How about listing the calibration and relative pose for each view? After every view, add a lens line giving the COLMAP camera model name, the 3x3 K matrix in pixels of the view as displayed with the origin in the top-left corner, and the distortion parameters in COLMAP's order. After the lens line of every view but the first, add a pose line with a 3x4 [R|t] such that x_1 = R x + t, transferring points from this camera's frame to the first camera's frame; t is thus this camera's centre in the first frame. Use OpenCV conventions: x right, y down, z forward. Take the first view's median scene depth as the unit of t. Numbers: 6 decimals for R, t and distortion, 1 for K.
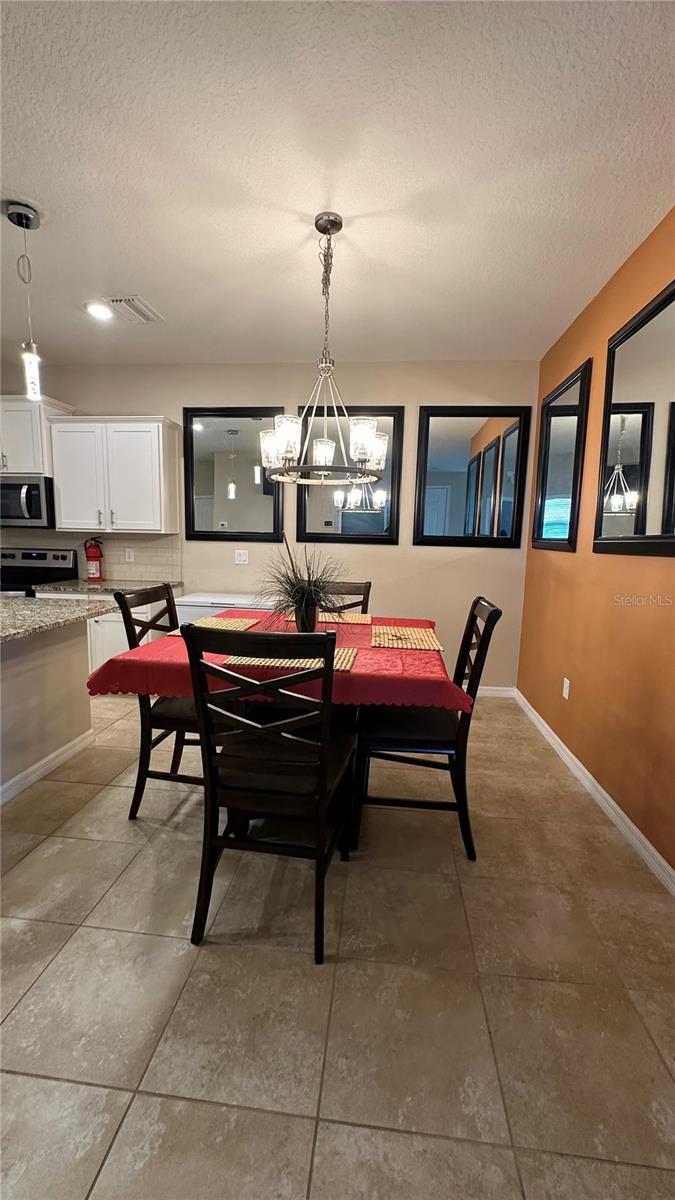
lens RADIAL K [[479.7, 0, 335.5], [0, 479.7, 602.3], [0, 0, 1]] dist [-0.001617, -0.000020]
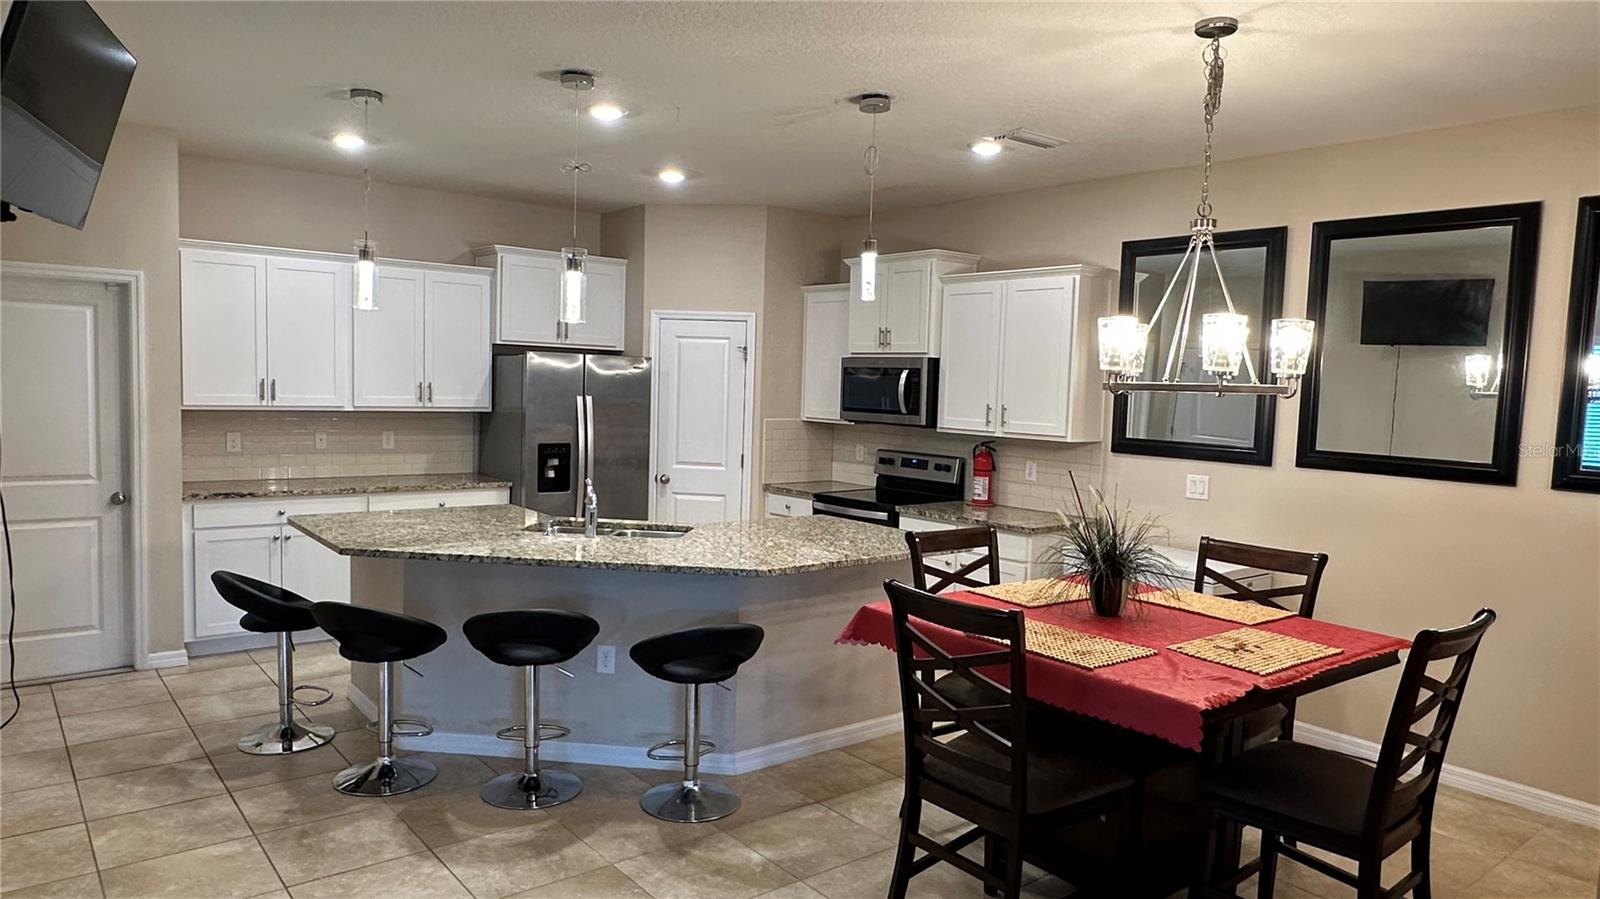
lens RADIAL K [[1018.2, 0, 799.3], [0, 1018.2, 468.4], [0, 0, 1]] dist [-0.000029, -0.000175]
pose [[0.709166, 0.062258, -0.702288, 0.343687], [-0.113138, 0.993234, -0.026196, -0.033196], [0.695905, 0.098032, 0.711411, -0.212880]]
